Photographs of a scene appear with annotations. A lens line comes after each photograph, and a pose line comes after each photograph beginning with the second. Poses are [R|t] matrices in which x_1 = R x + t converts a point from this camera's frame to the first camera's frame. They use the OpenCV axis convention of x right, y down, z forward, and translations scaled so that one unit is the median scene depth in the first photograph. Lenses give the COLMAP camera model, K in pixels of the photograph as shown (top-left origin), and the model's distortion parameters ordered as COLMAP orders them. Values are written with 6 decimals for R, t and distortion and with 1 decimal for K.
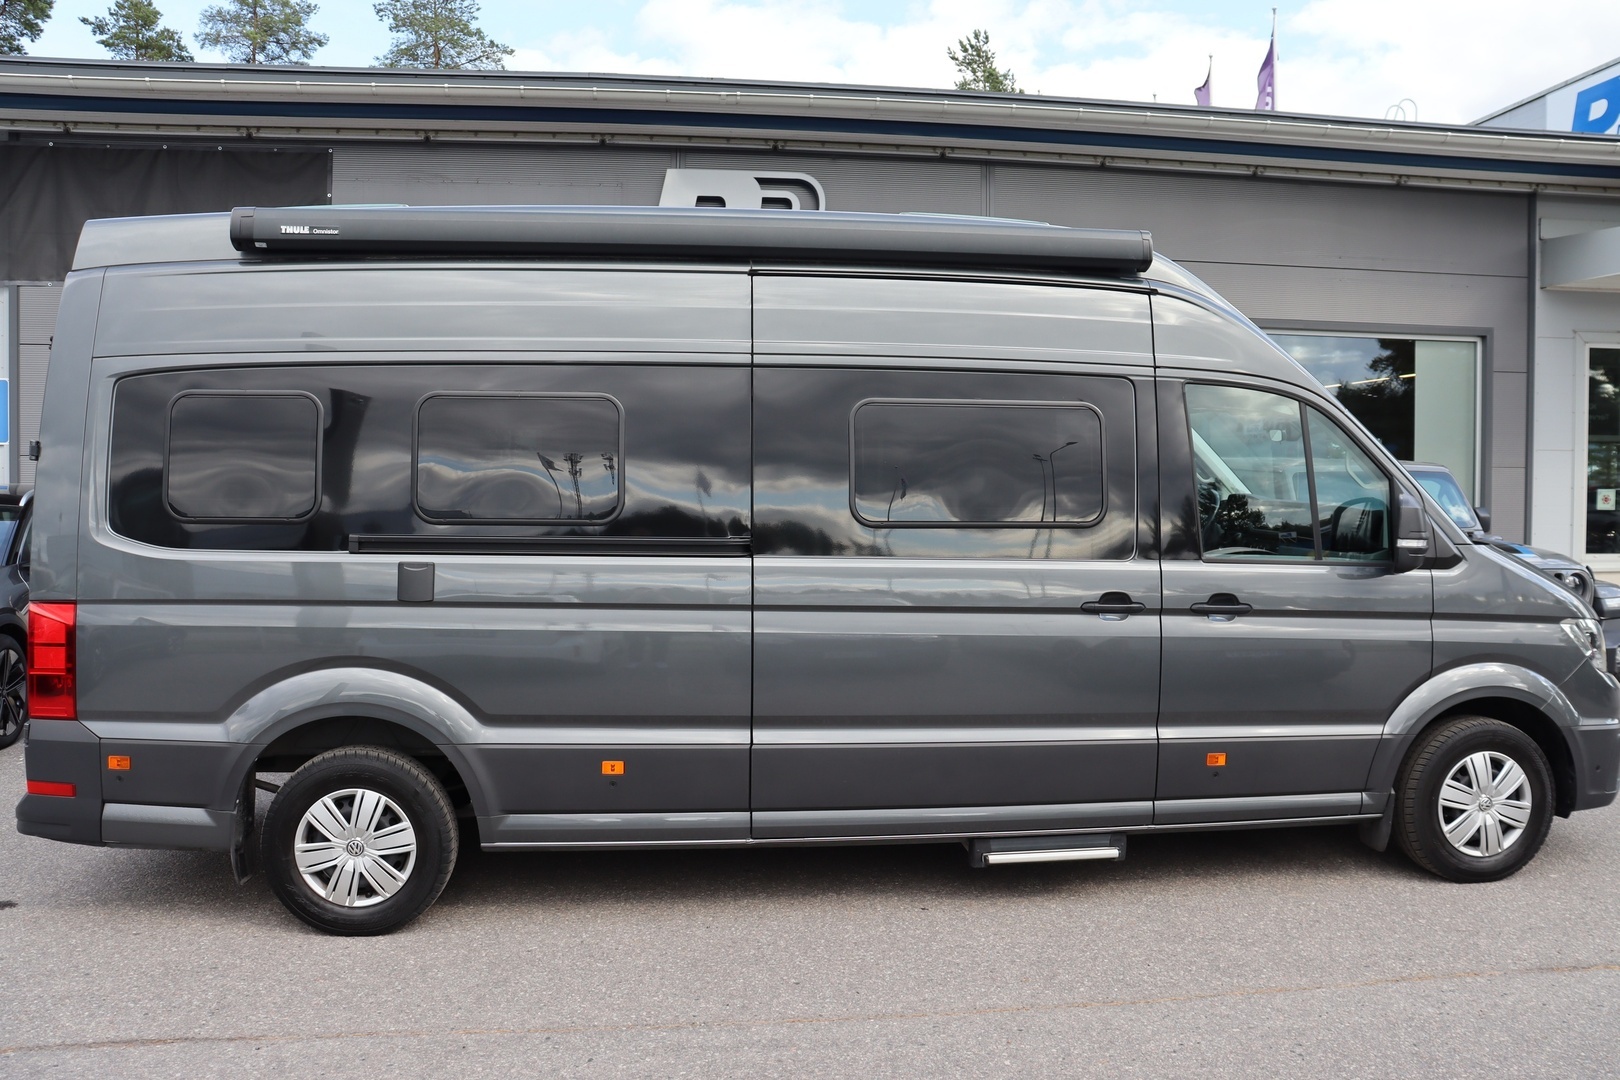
lens RADIAL K [[1331.4, 0, 818.3], [0, 1331.4, 519.9], [0, 0, 1]] dist [-0.178988, 0.164750]
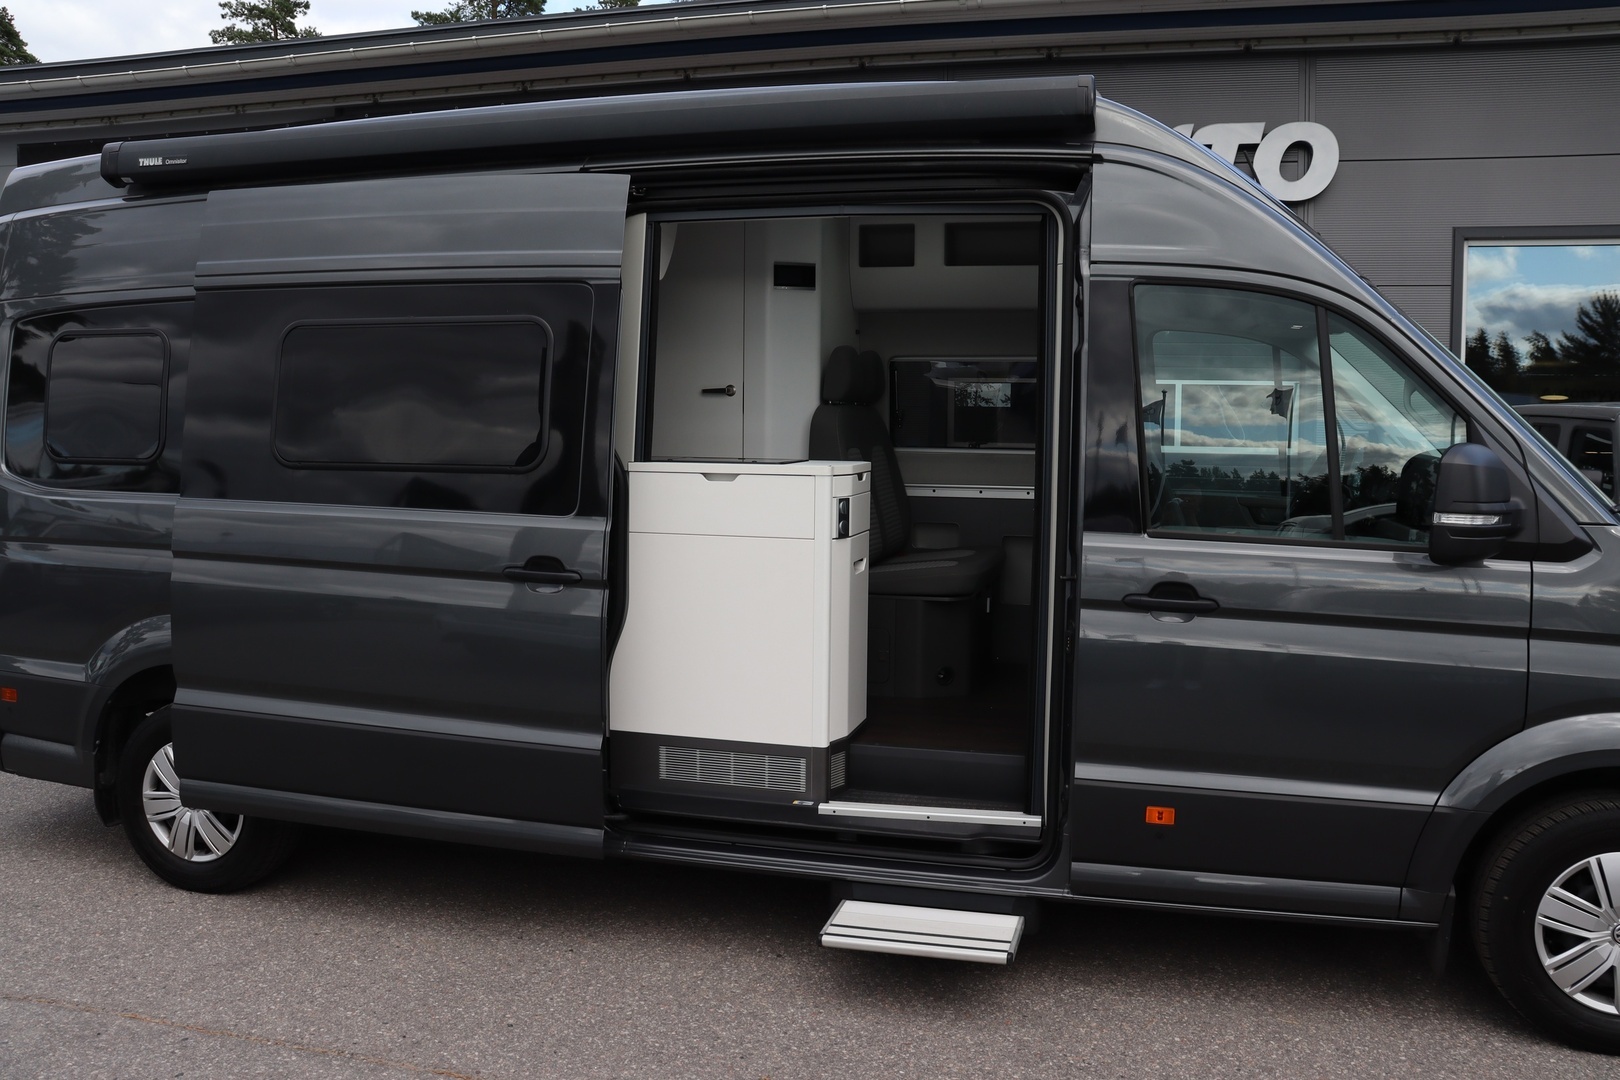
lens RADIAL K [[1331.4, 0, 818.3], [0, 1331.4, 519.9], [0, 0, 1]] dist [-0.178988, 0.164750]
pose [[0.922176, 0.029975, -0.385606, 0.389944], [-0.016737, 0.999151, 0.037642, -0.000261], [0.386407, -0.028259, 0.921895, 0.270793]]
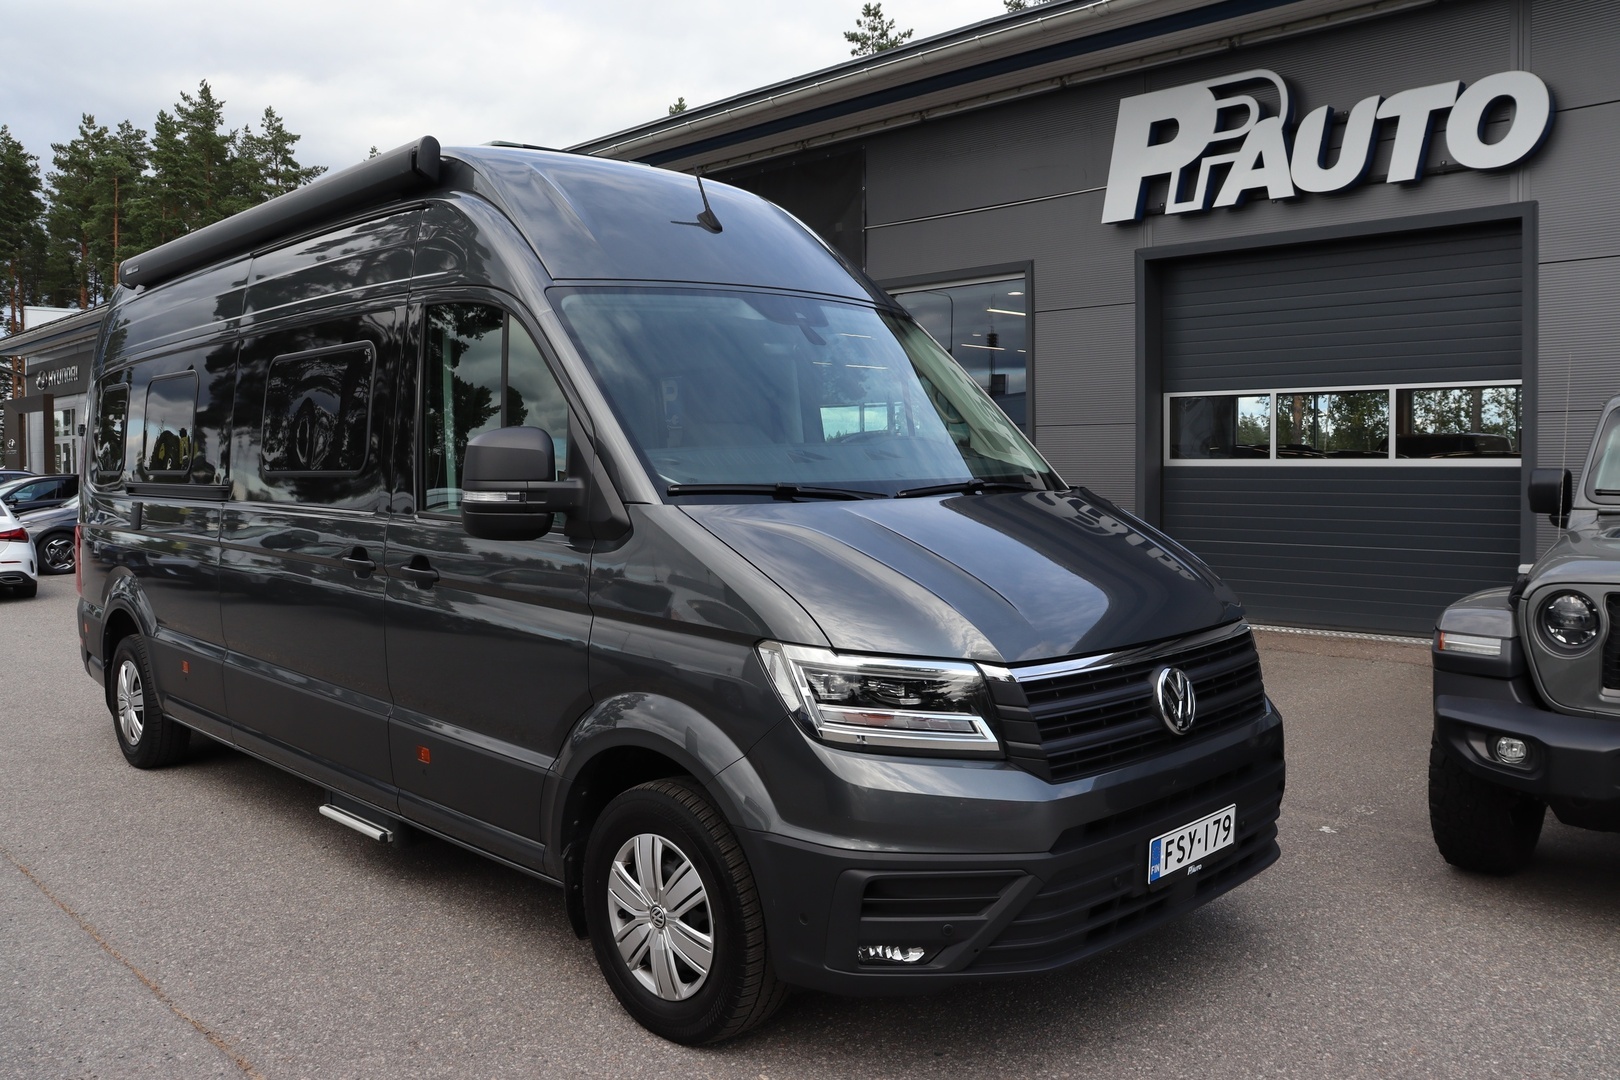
lens RADIAL K [[1331.4, 0, 818.3], [0, 1331.4, 519.9], [0, 0, 1]] dist [-0.178988, 0.164750]
pose [[0.598441, 0.022310, -0.800856, 1.085832], [-0.012639, 0.999751, 0.018406, 0.014855], [0.801067, -0.000893, 0.598574, 0.681366]]
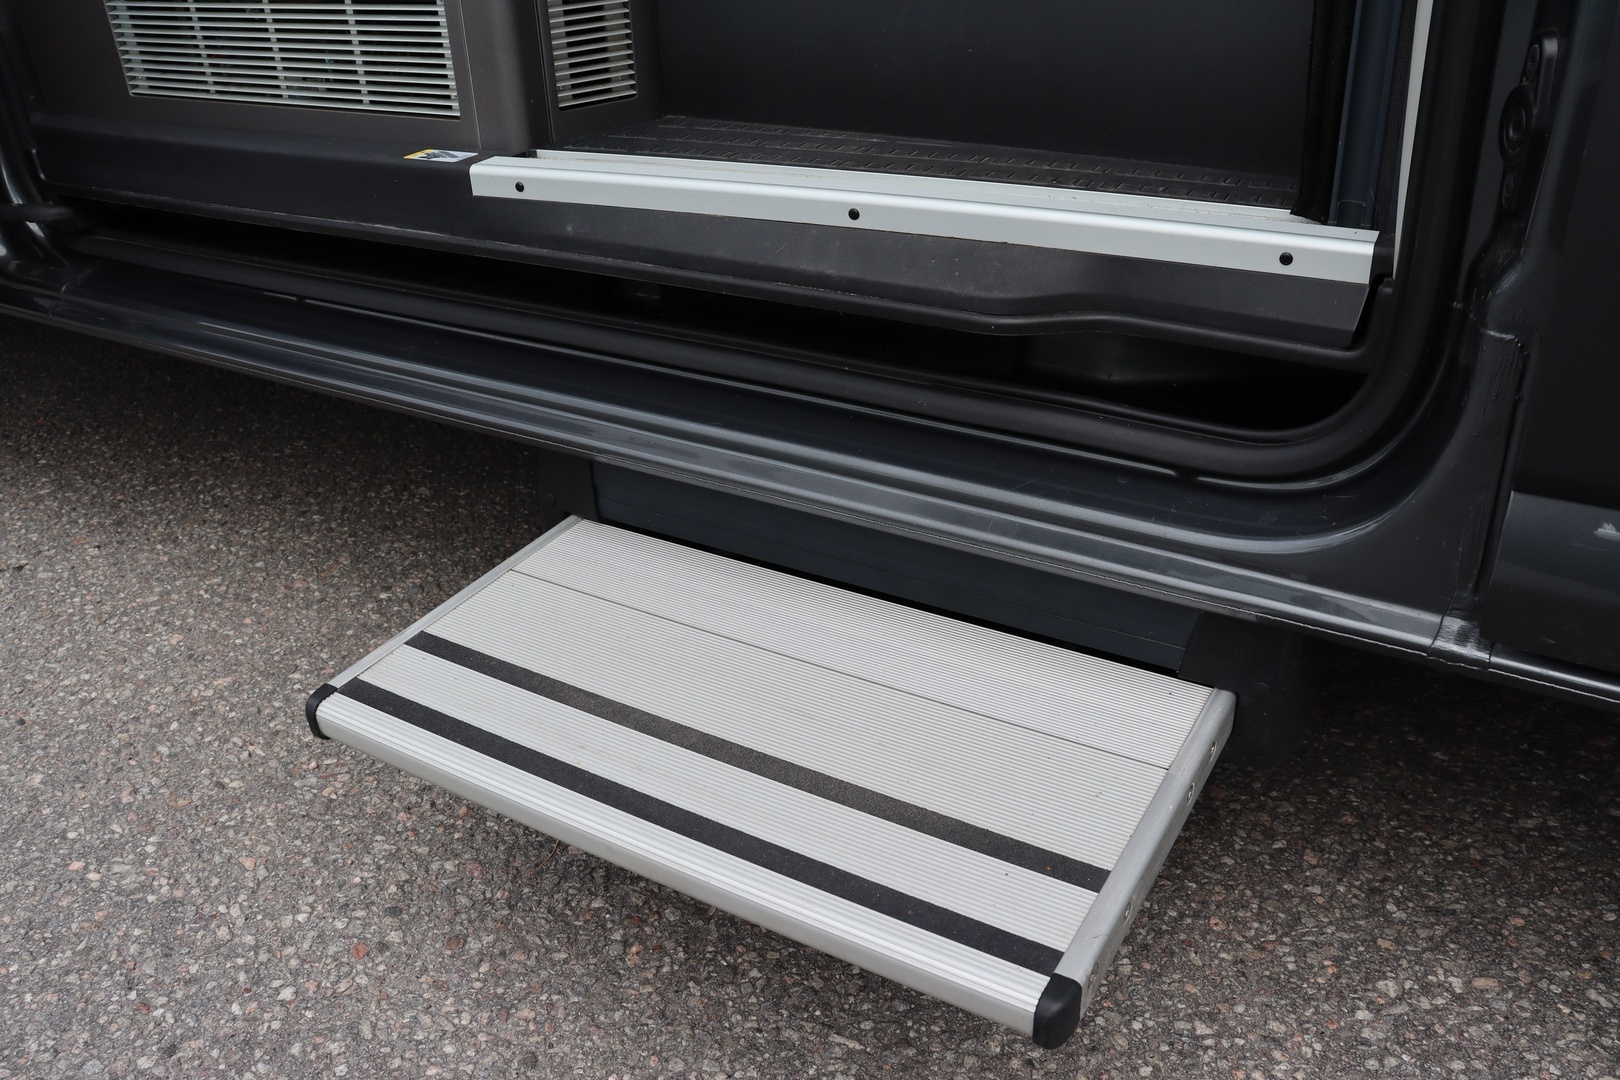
lens RADIAL K [[1331.4, 0, 818.3], [0, 1331.4, 519.9], [0, 0, 1]] dist [-0.178988, 0.164750]
pose [[0.780081, 0.257949, -0.570031, 0.268441], [0.022257, 0.899044, 0.437292, 0.155124], [0.625282, -0.353810, 0.695587, 0.839730]]
